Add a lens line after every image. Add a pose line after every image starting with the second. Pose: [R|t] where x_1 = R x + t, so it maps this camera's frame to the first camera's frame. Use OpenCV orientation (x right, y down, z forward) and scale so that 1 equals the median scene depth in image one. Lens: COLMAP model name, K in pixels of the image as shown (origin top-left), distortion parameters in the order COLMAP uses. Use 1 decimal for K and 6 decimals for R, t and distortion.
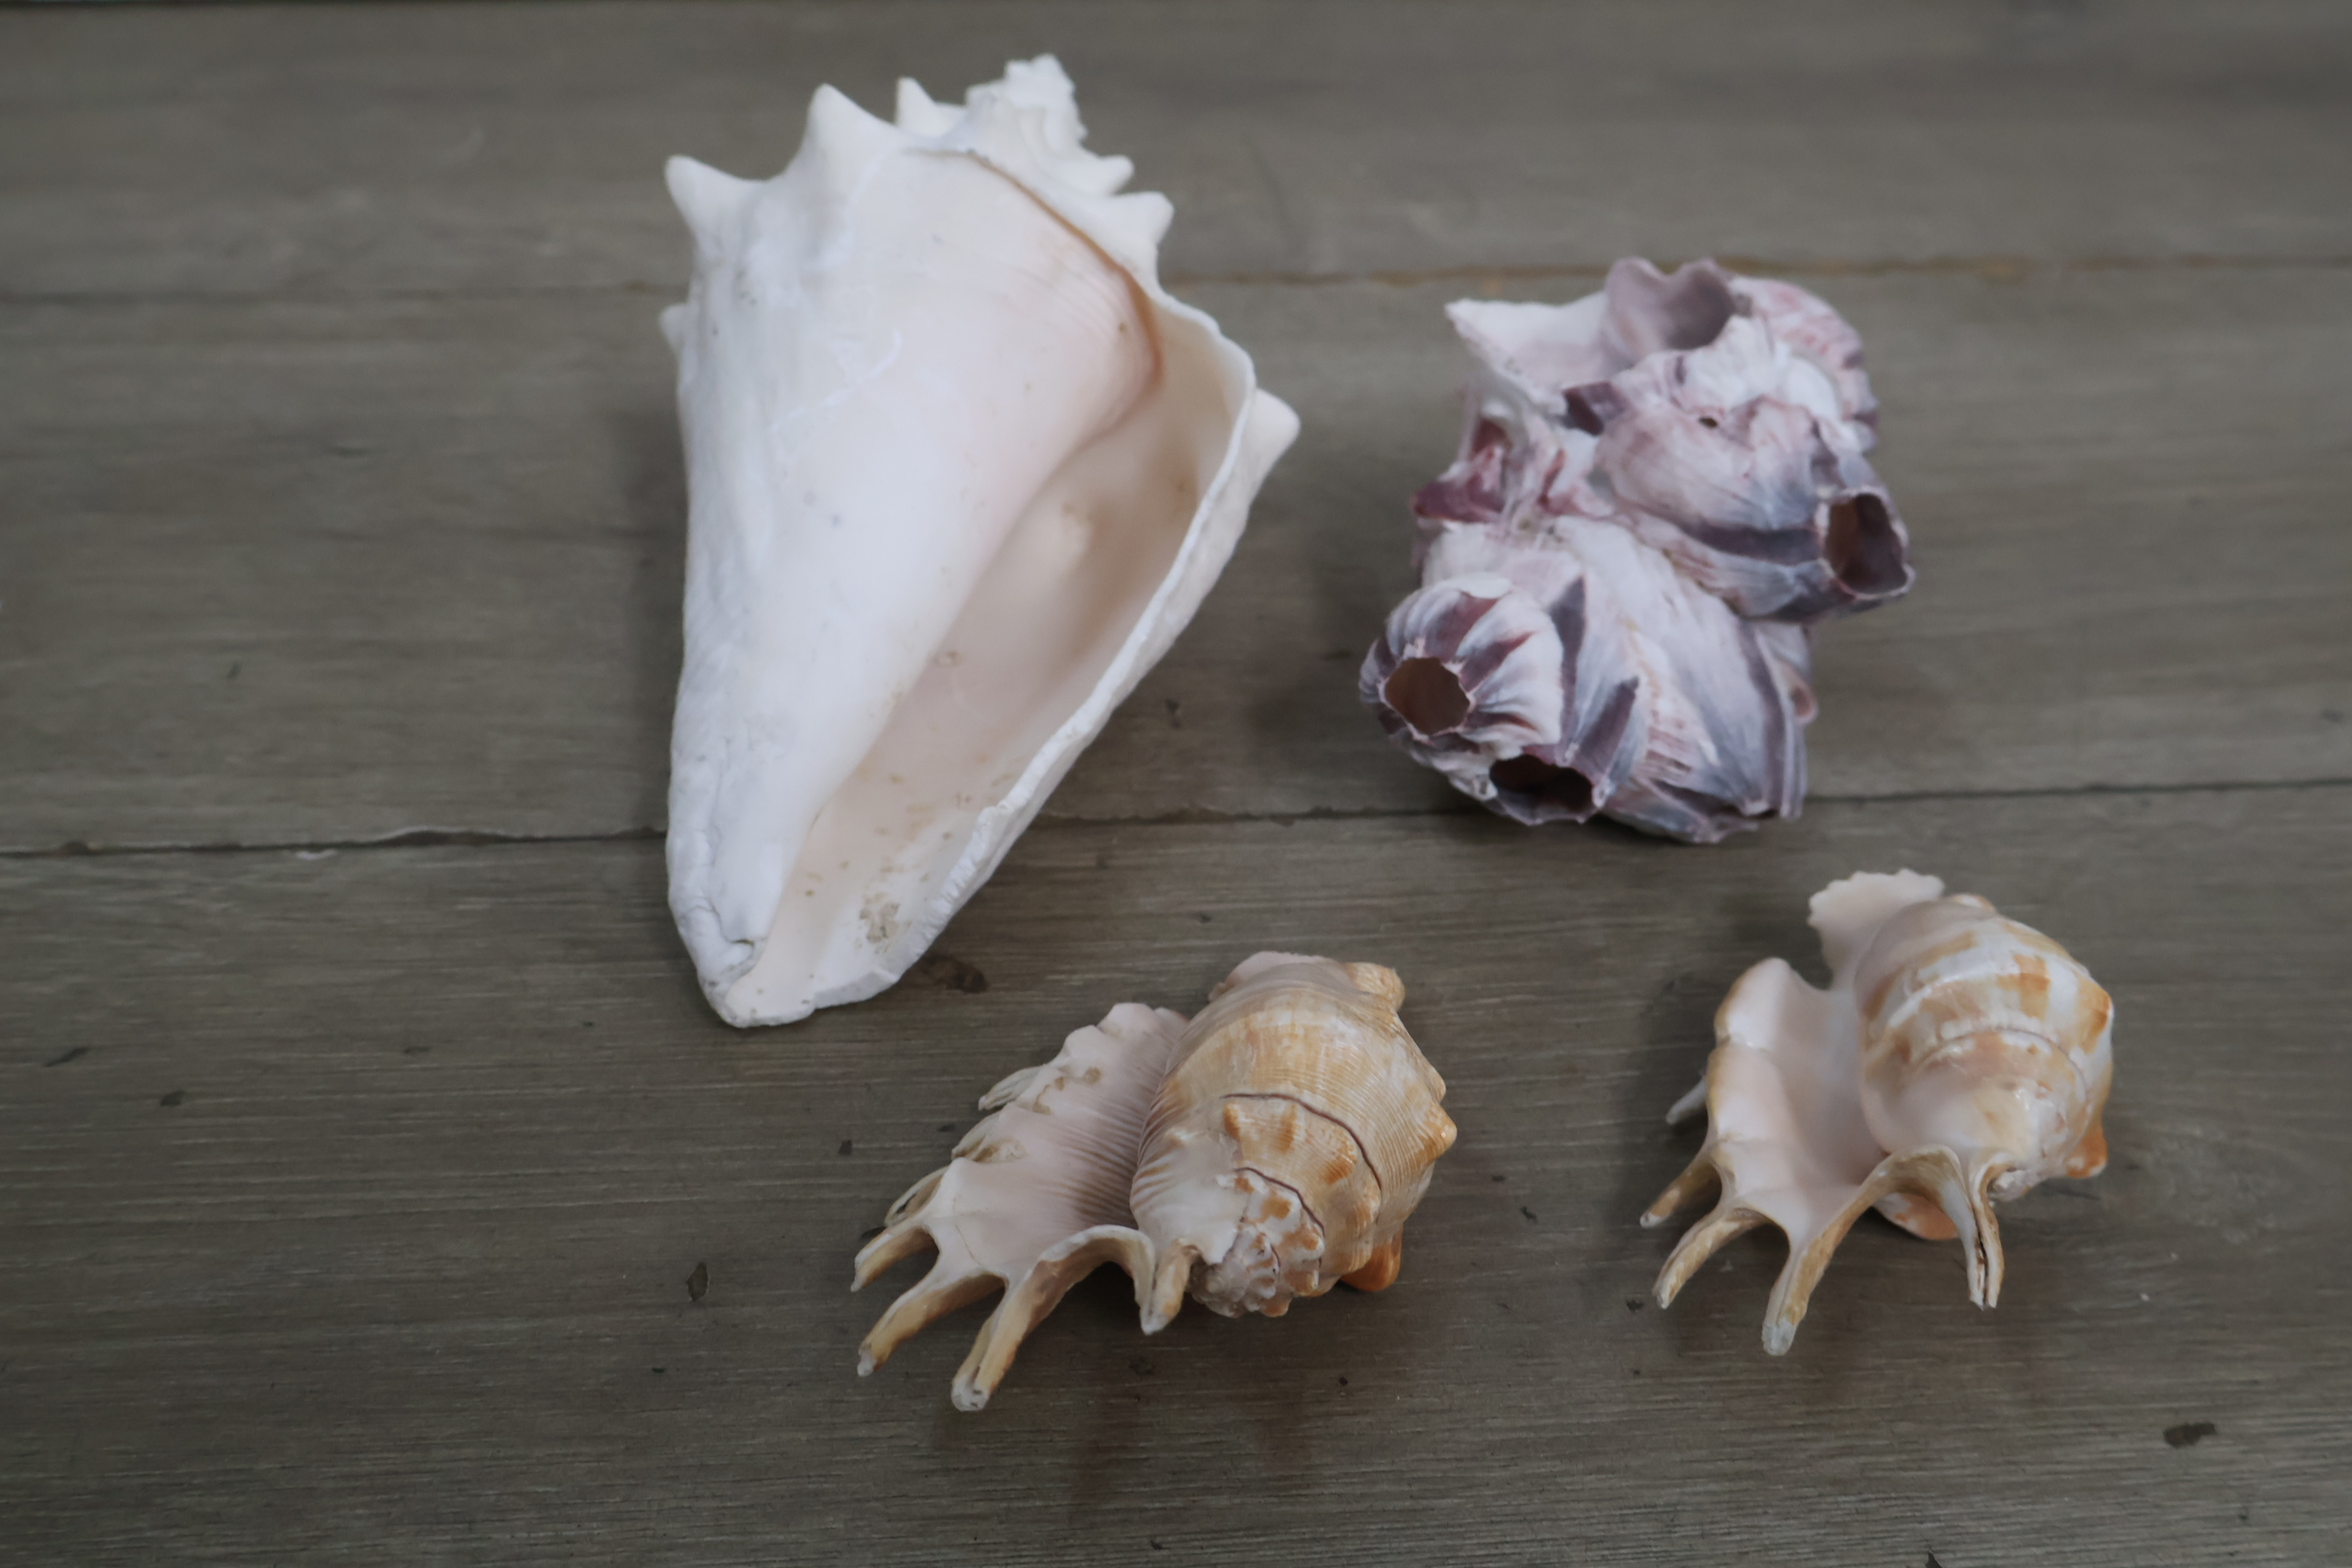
lens RADIAL K [[2551.9, 0, 1191.9], [0, 2551.9, 783.8], [0, 0, 1]] dist [0.011643, -0.014932]
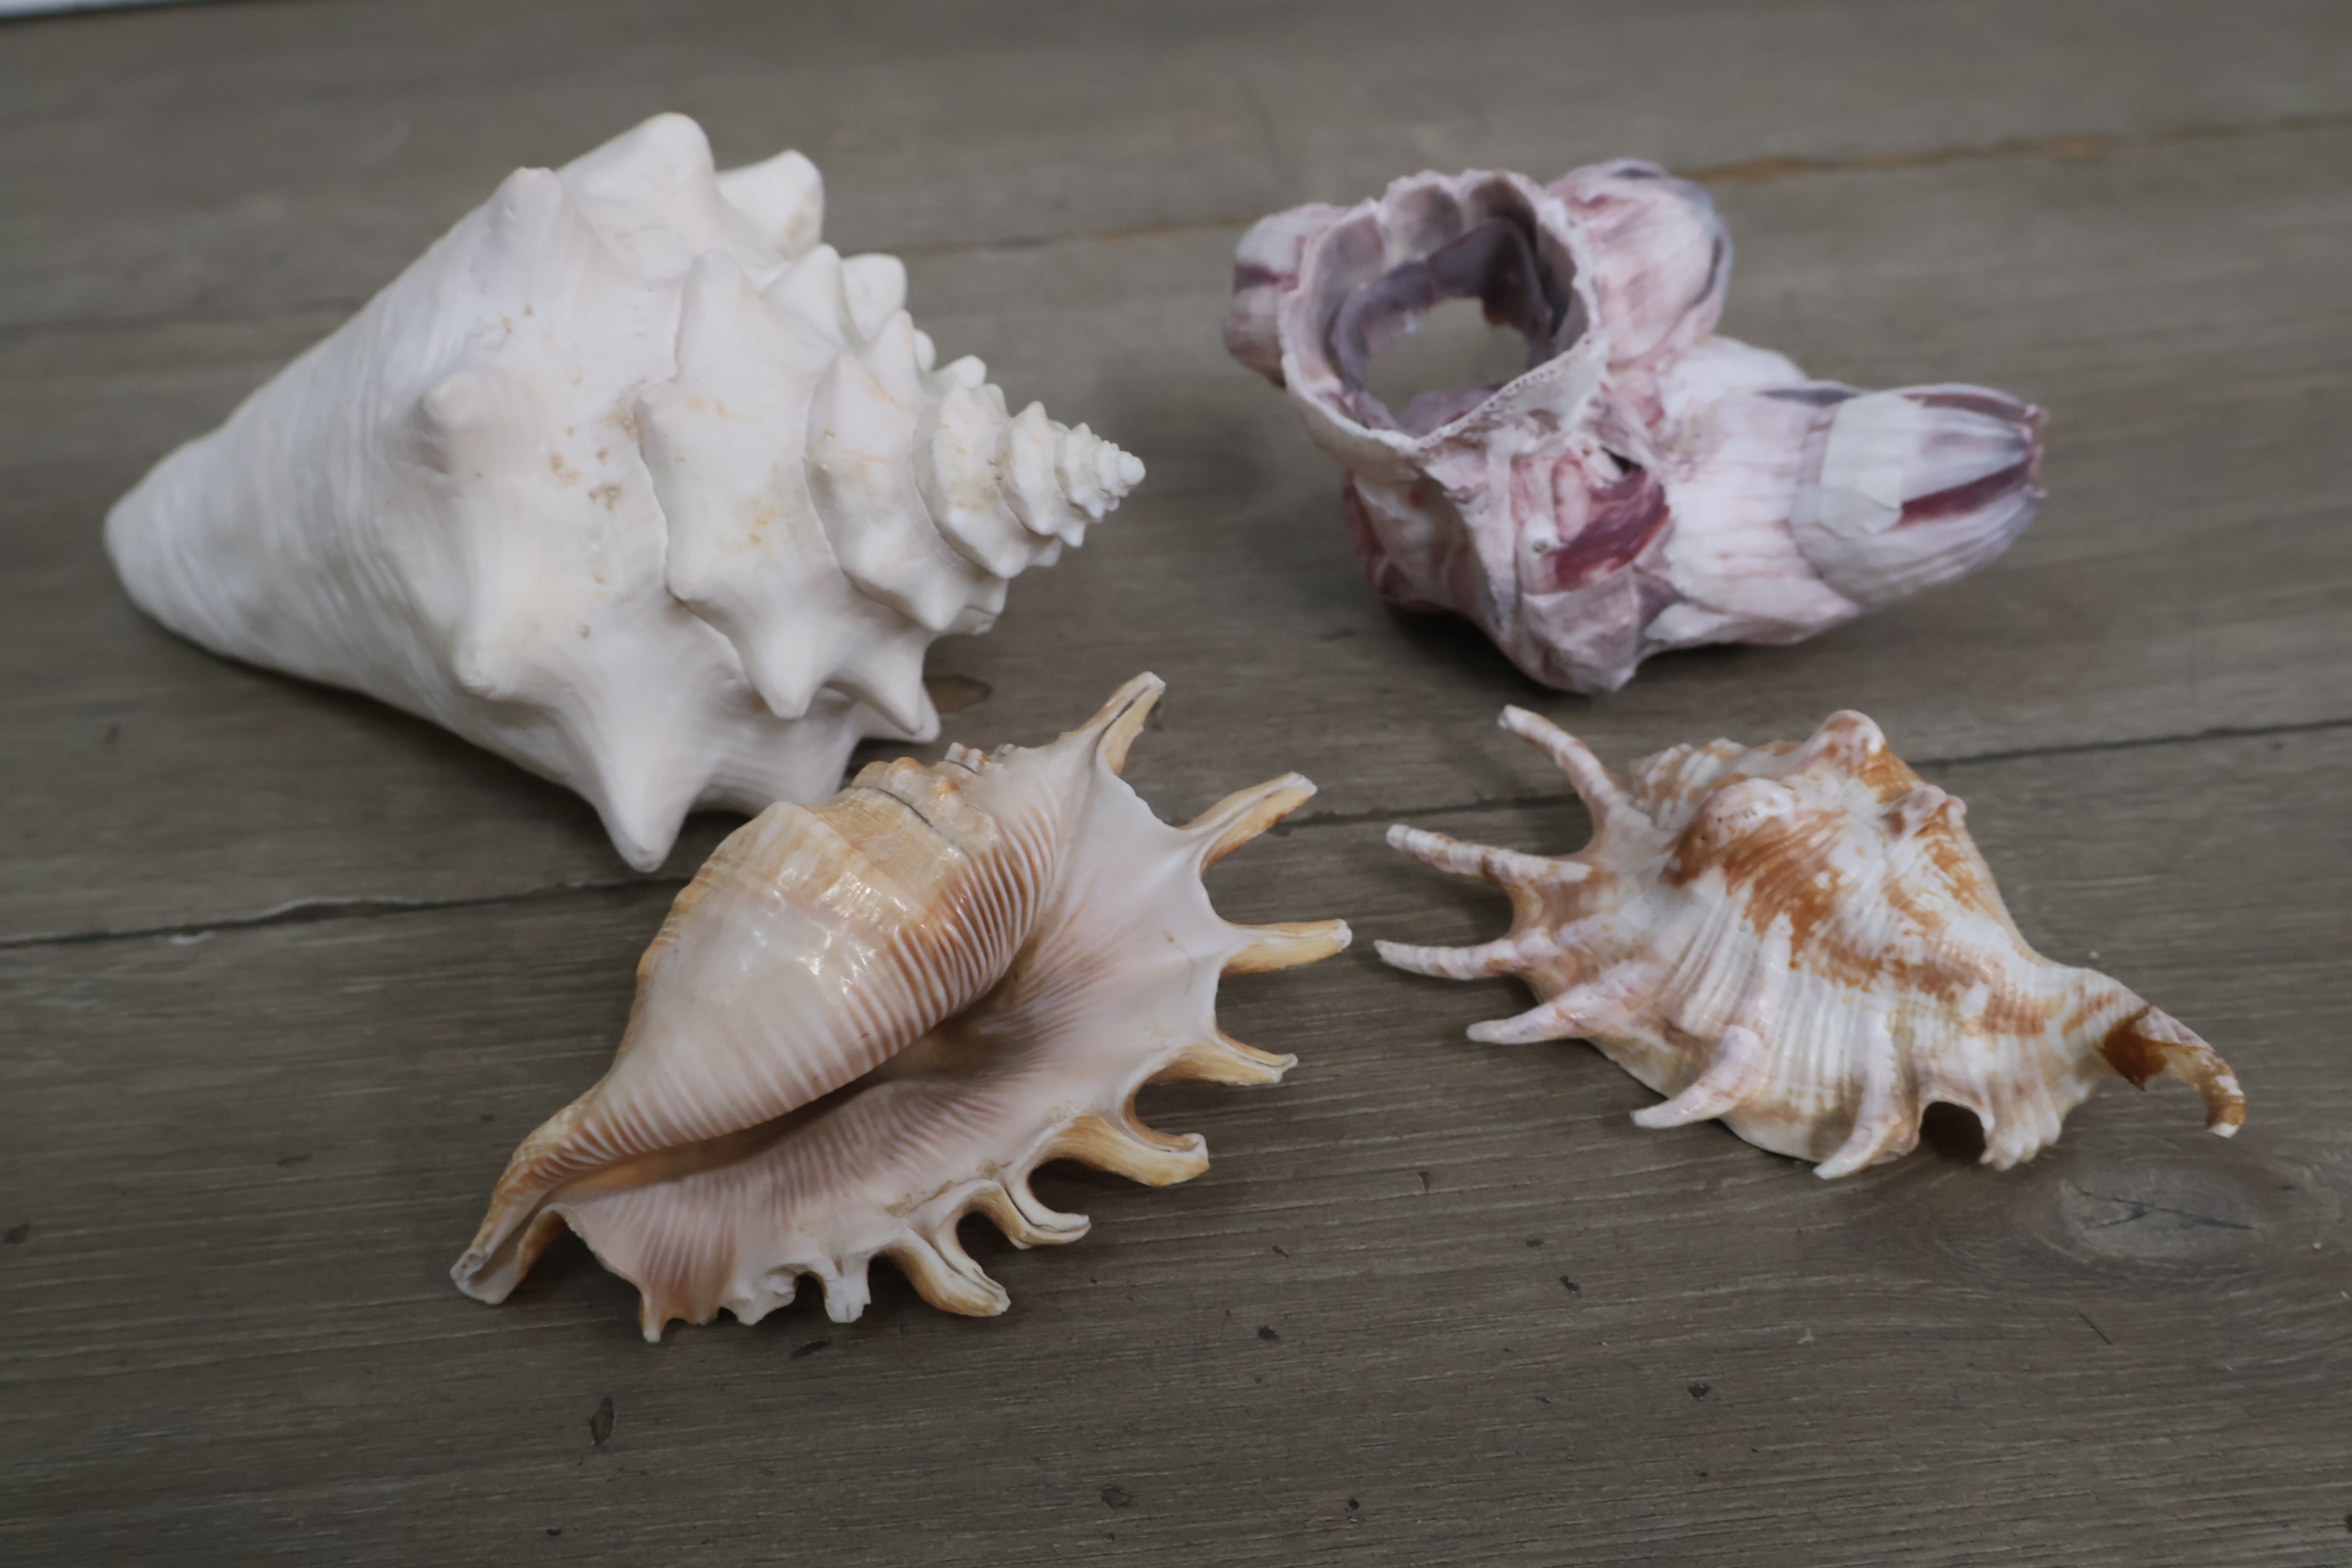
lens RADIAL K [[2551.9, 0, 1191.9], [0, 2551.9, 783.8], [0, 0, 1]] dist [0.011643, -0.014932]
pose [[0.996950, -0.063796, -0.044962, 0.053552], [0.064369, 0.997861, 0.011400, -0.015391], [0.044139, -0.014259, 0.998924, 0.142202]]
